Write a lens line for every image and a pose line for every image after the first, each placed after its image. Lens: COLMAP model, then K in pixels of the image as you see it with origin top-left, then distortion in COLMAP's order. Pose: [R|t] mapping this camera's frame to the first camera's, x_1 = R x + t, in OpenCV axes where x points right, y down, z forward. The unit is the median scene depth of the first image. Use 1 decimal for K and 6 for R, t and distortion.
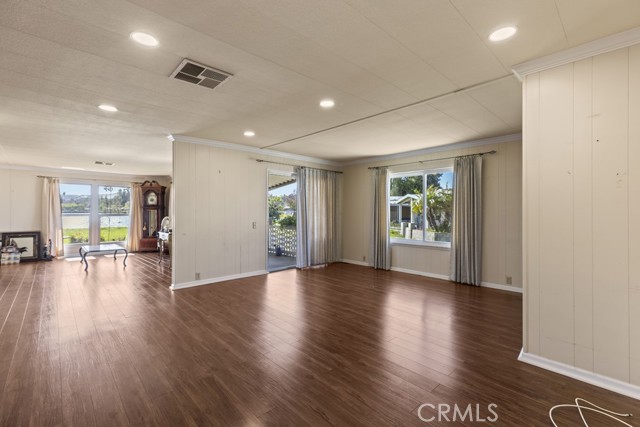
lens RADIAL K [[287.1, 0, 321.7], [0, 287.1, 211.8], [0, 0, 1]] dist [0.001383, 0.001138]
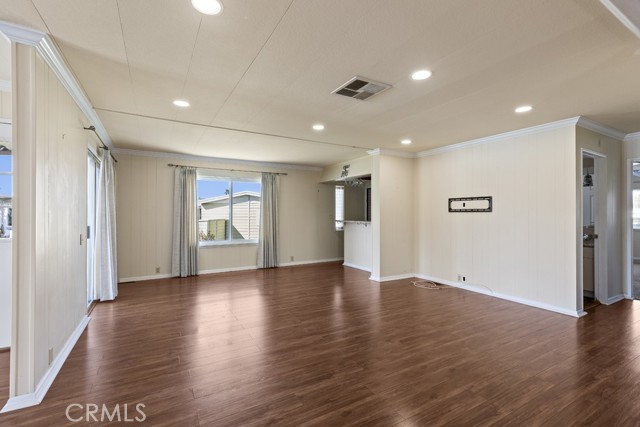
lens RADIAL K [[287.1, 0, 321.4], [0, 287.1, 210.4], [0, 0, 1]] dist [0.001383, 0.001138]
pose [[0.223948, 0.006931, 0.974576, -0.639584], [-0.000831, 0.999976, -0.006921, -0.008130], [-0.974601, 0.000740, 0.223948, 0.389886]]
